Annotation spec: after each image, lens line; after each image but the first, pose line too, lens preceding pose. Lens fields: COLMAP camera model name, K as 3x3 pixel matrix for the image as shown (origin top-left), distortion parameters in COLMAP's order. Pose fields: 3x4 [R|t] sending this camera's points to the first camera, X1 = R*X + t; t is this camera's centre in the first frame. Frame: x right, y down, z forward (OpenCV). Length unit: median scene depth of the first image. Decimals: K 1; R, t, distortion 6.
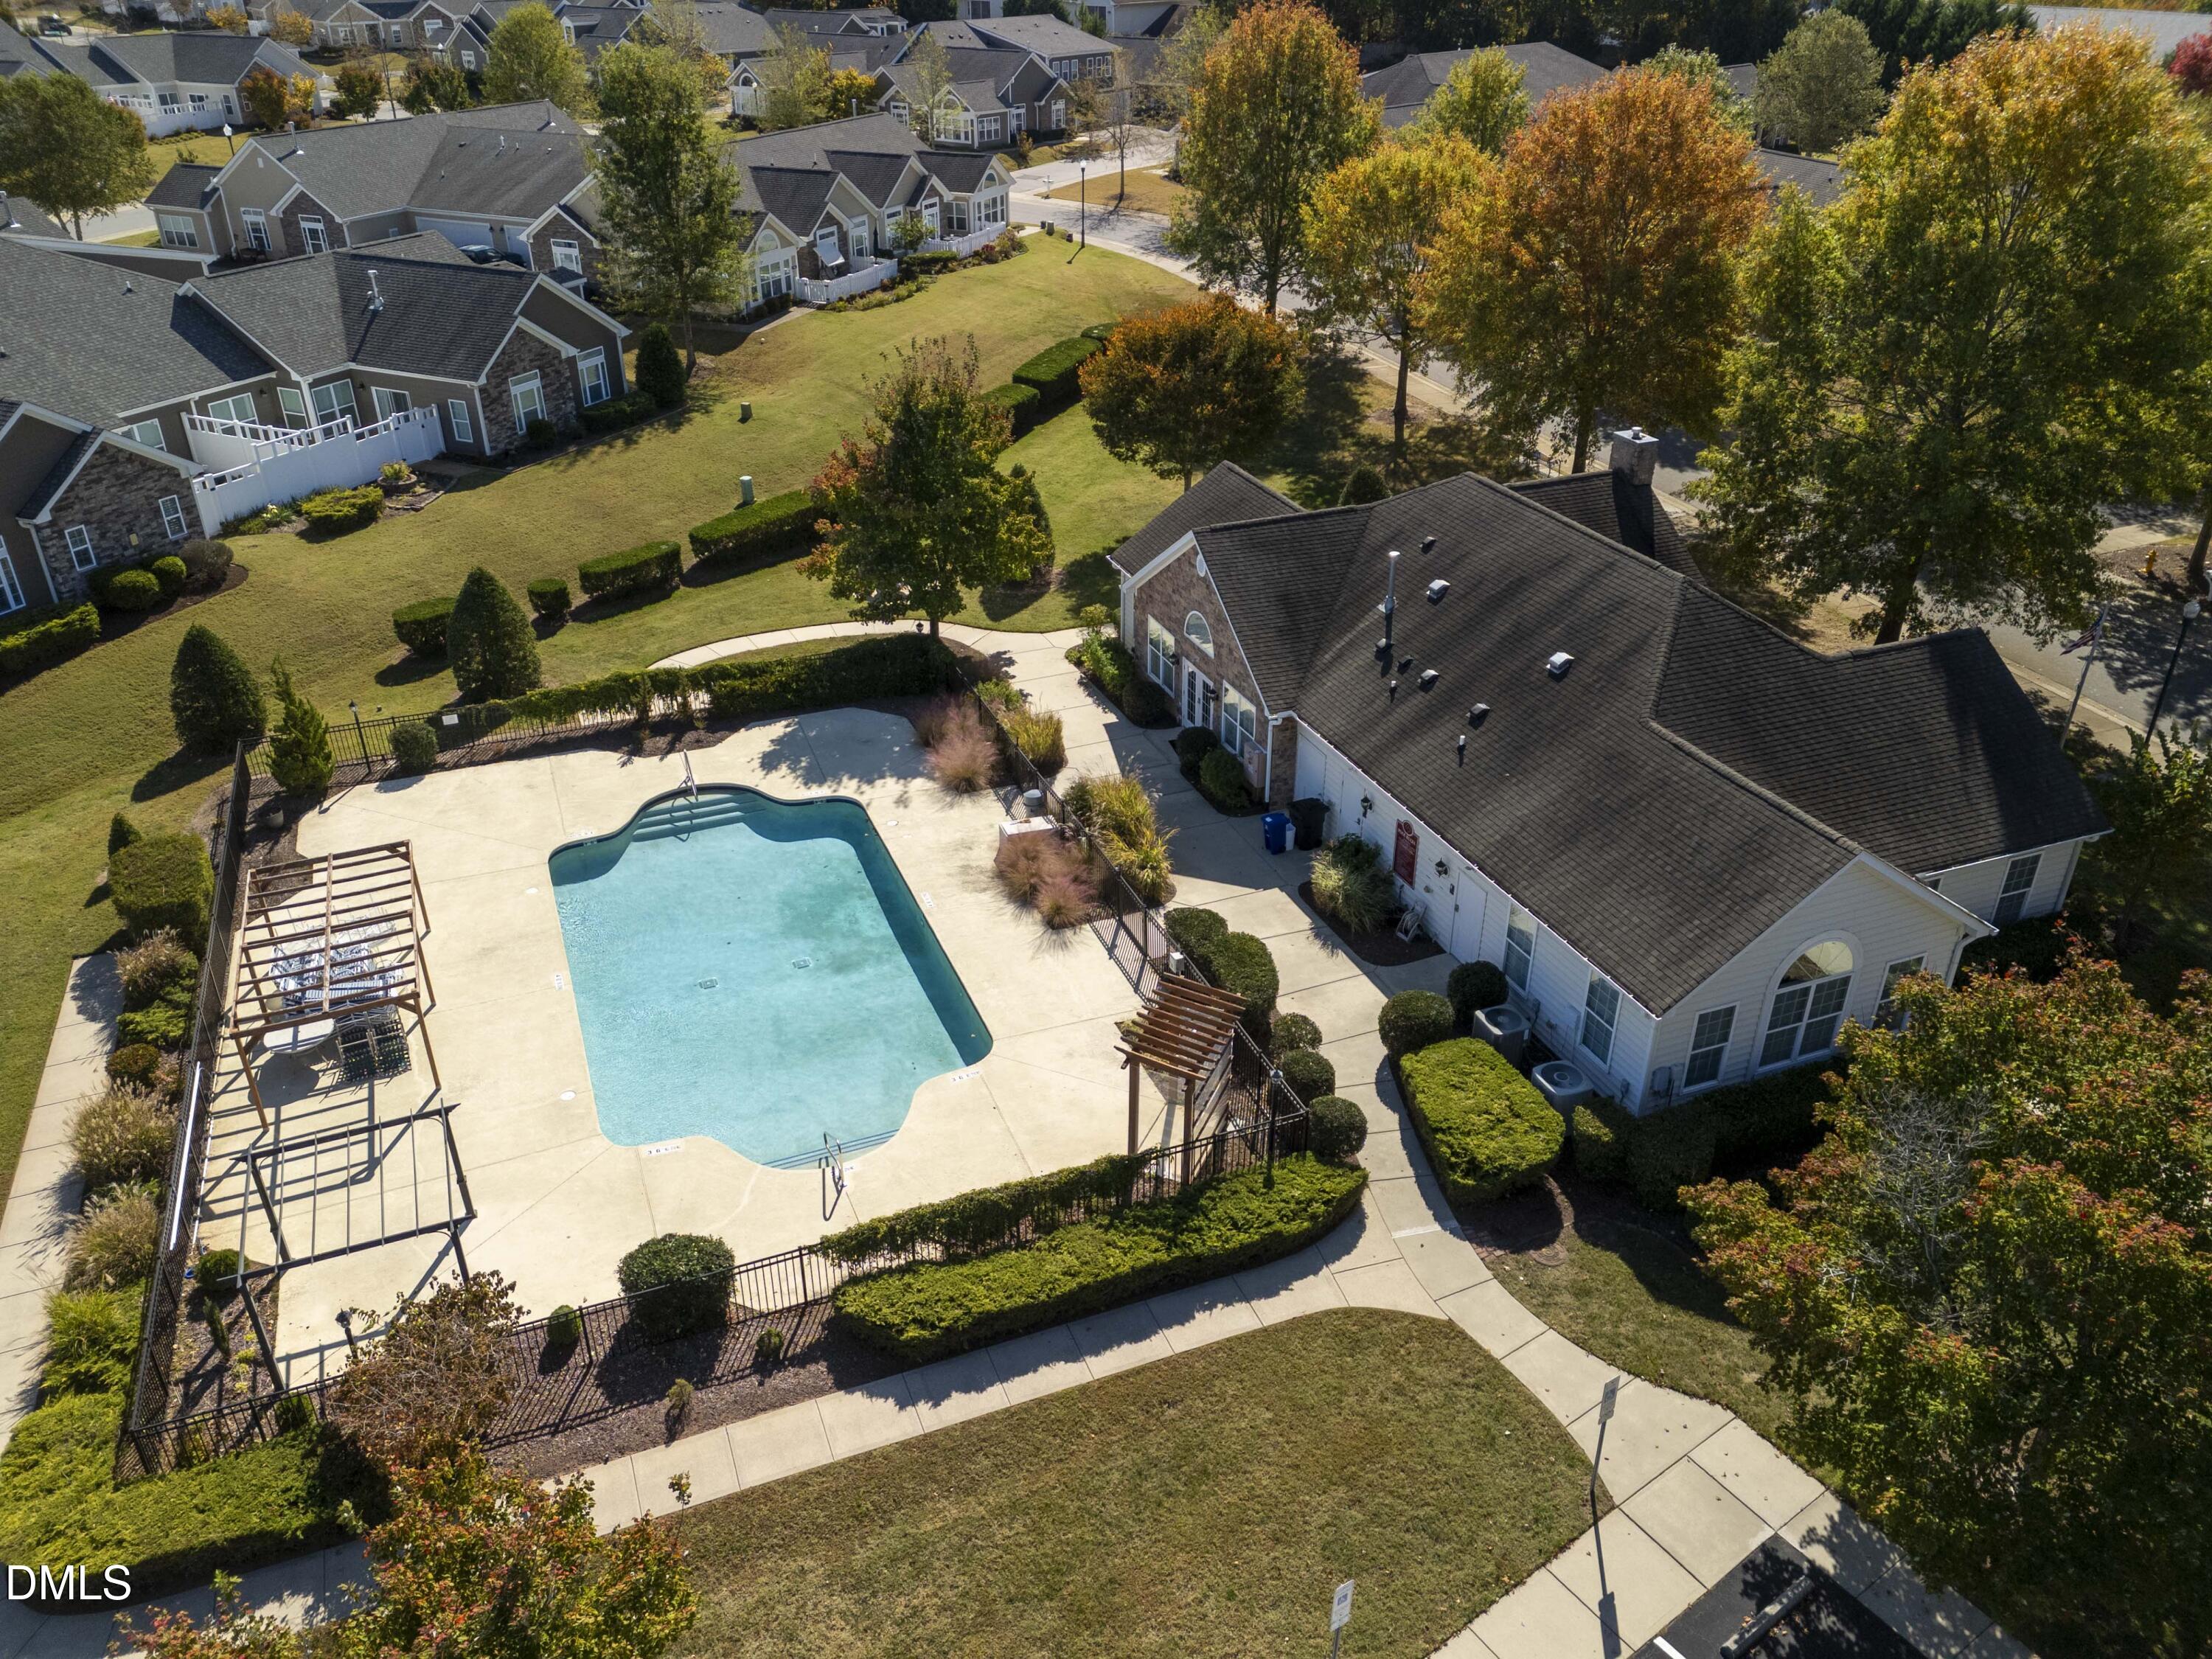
lens RADIAL K [[1609.0, 0, 1106.0], [0, 1609.0, 826.6], [0, 0, 1]] dist [0.064424, -0.060396]
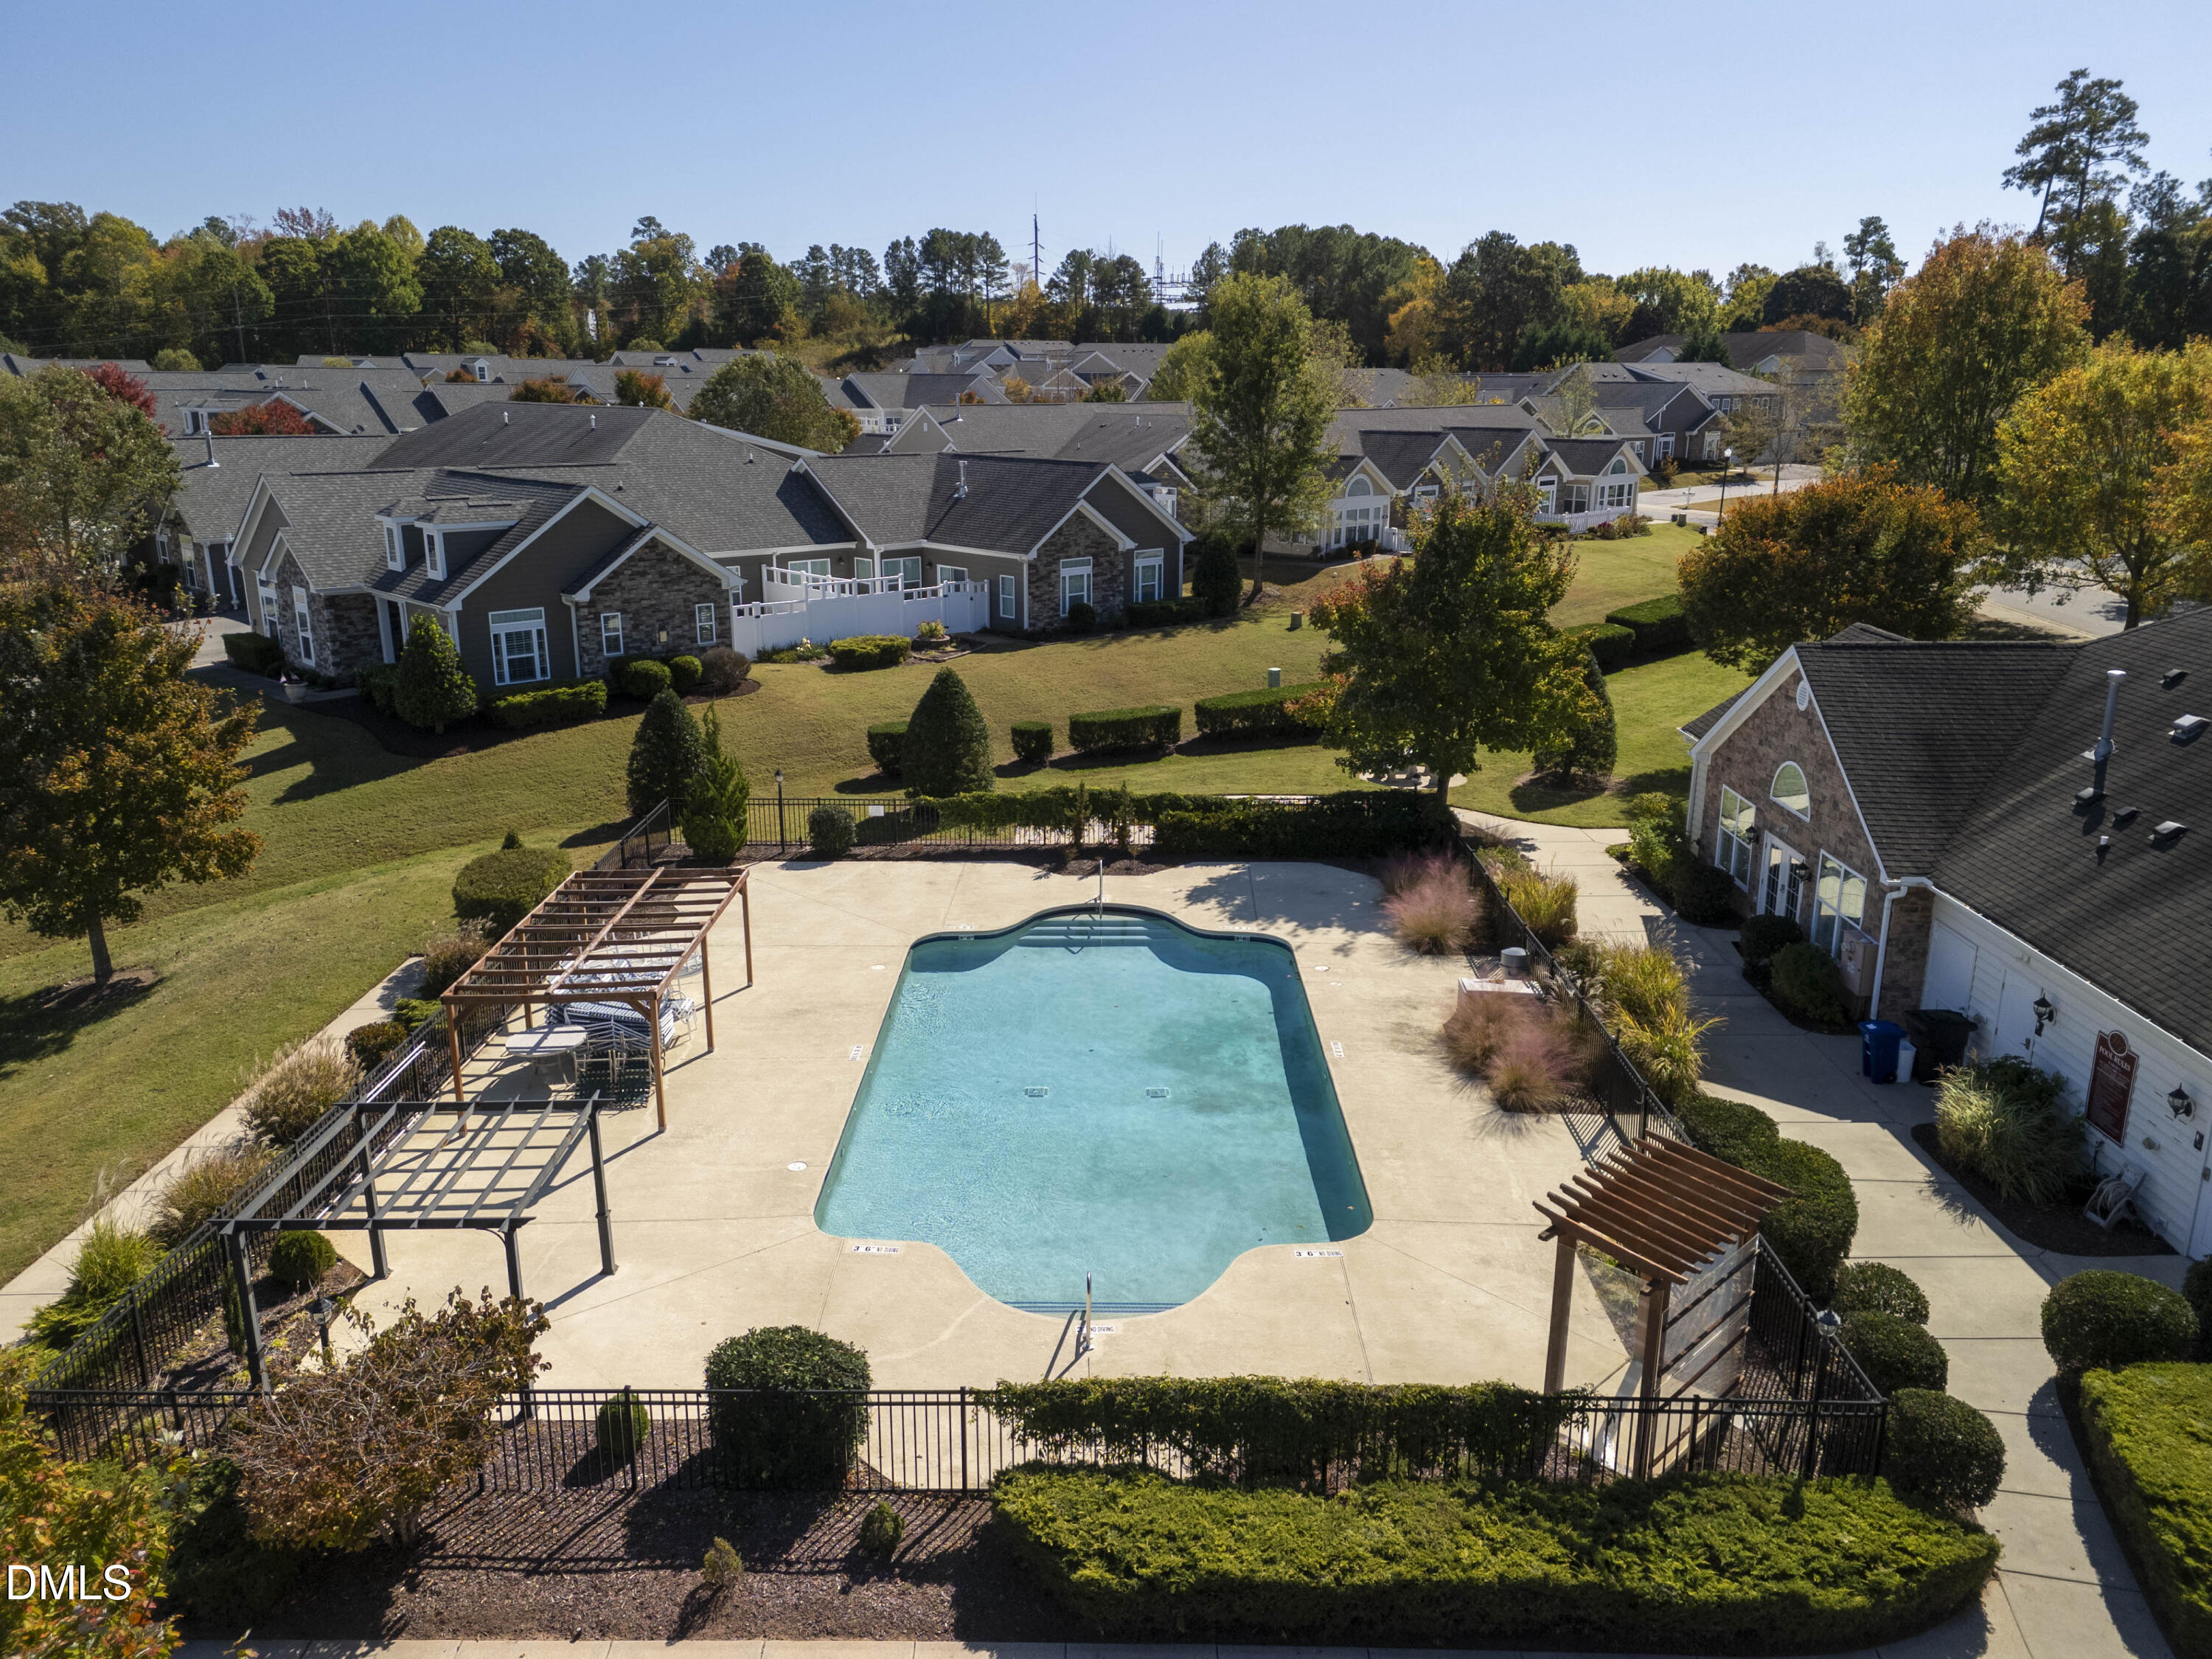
lens RADIAL K [[1609.0, 0, 1099.0], [0, 1609.0, 839.5], [0, 0, 1]] dist [0.064424, -0.060396]
pose [[0.923945, 0.105122, -0.367798, 0.044507], [-0.186483, 0.963286, -0.193143, 0.108275], [0.333991, 0.247041, 0.909627, 0.255982]]
